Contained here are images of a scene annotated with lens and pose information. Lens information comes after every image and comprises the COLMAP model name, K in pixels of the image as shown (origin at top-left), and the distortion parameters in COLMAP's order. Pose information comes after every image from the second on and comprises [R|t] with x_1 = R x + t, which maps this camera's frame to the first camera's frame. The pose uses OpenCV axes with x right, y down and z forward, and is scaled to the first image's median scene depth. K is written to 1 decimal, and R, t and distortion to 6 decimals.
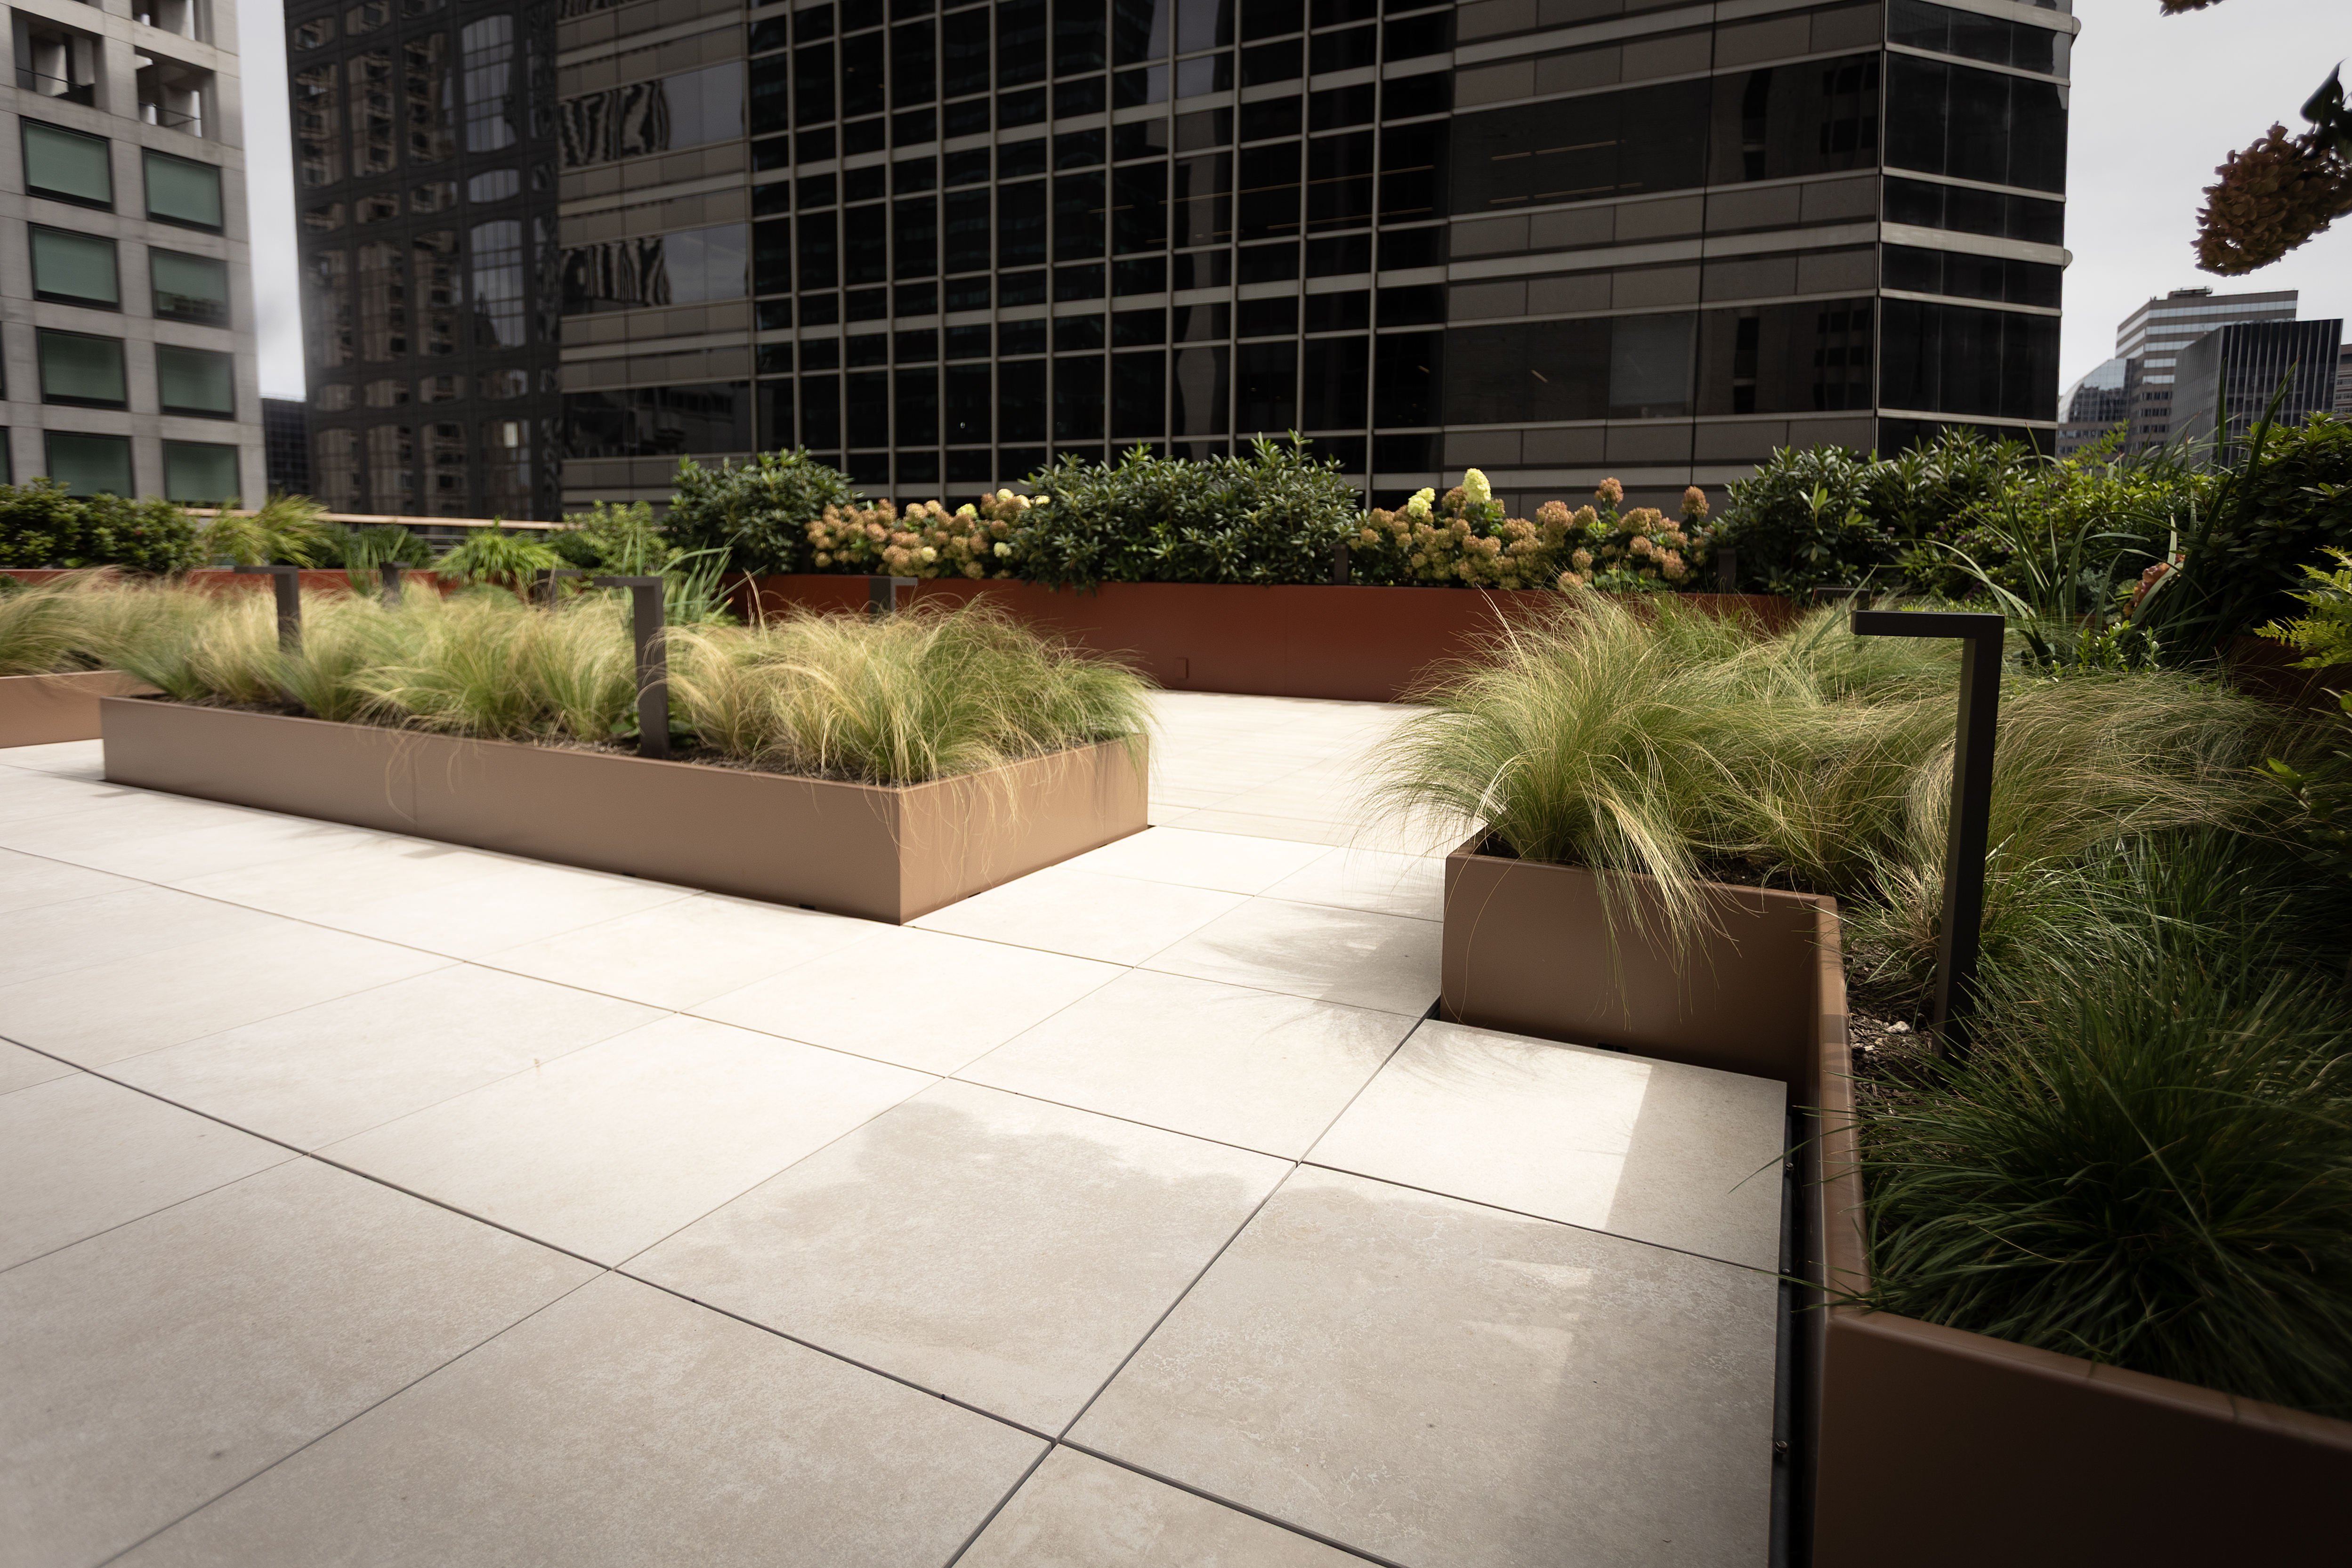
lens RADIAL K [[1210.7, 0, 1212.4], [0, 1210.7, 684.3], [0, 0, 1]] dist [0.001720, -0.000606]
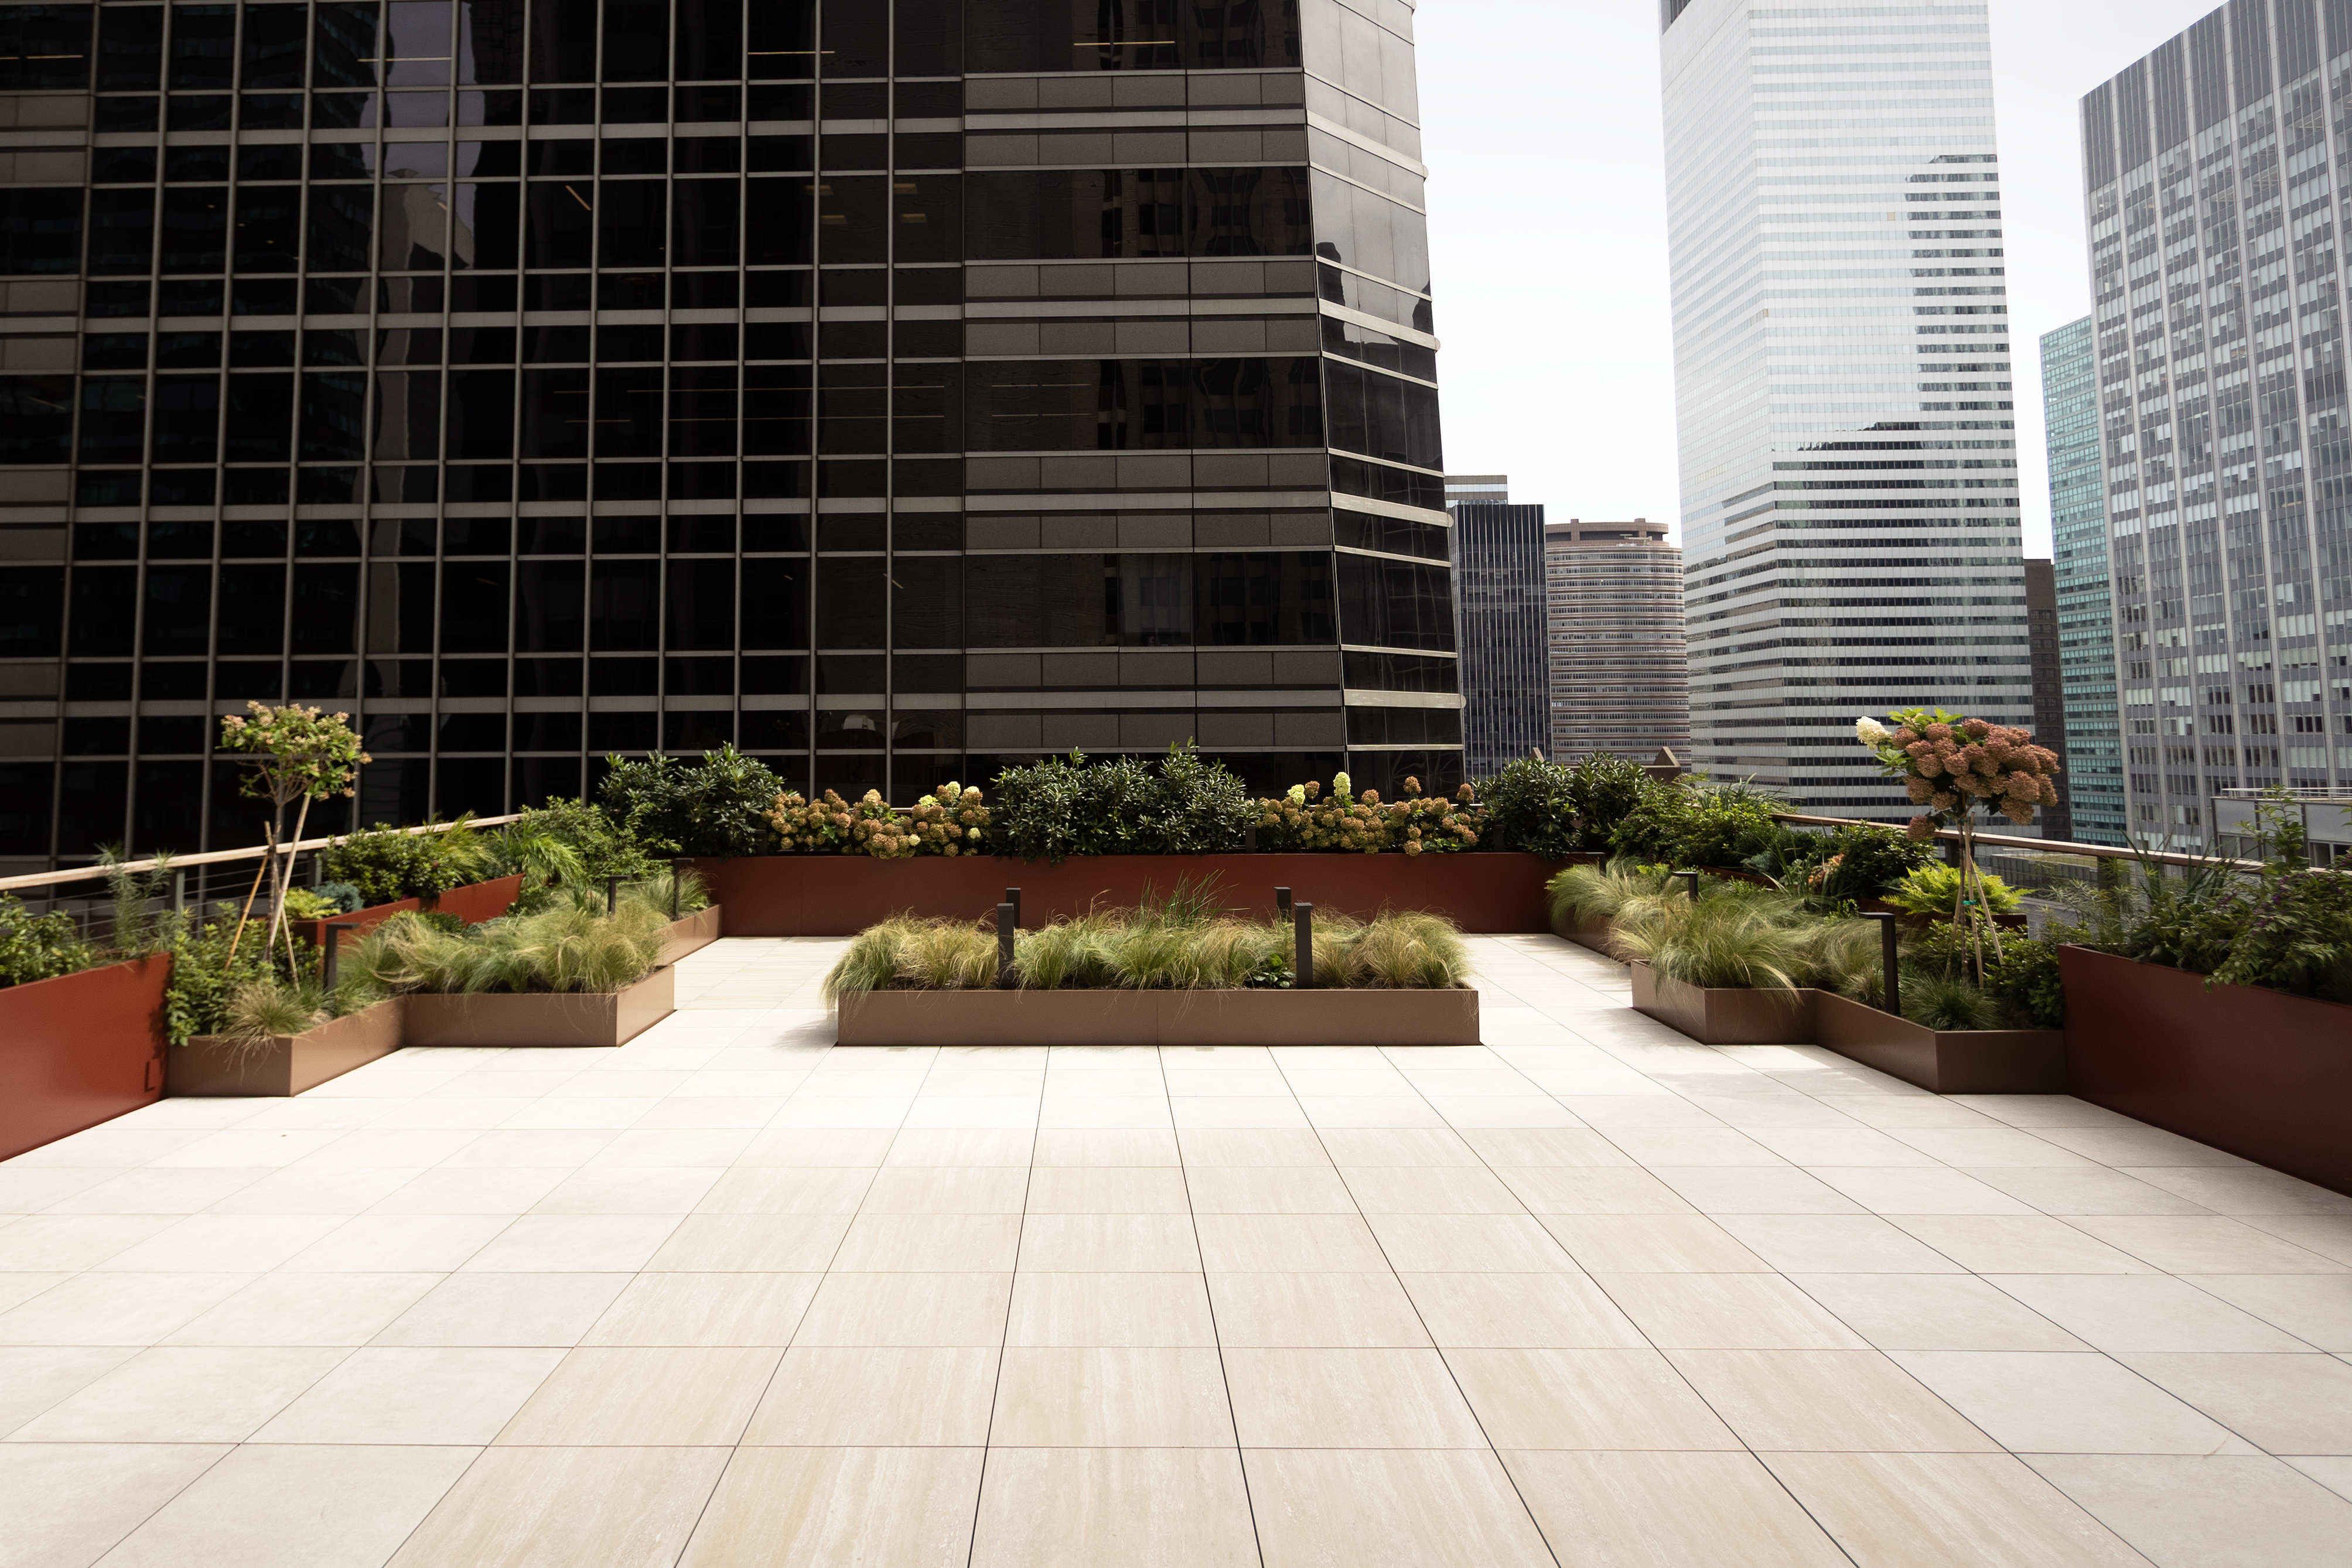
lens RADIAL K [[1510.4, 0, 1056.4], [0, 1510.4, 603.2], [0, 0, 1]] dist [0.000796, 0.000956]
pose [[0.911024, 0.017305, 0.411991, -0.265368], [0.060798, 0.982563, -0.175710, -0.022509], [-0.407848, 0.185124, 0.894086, -0.176579]]
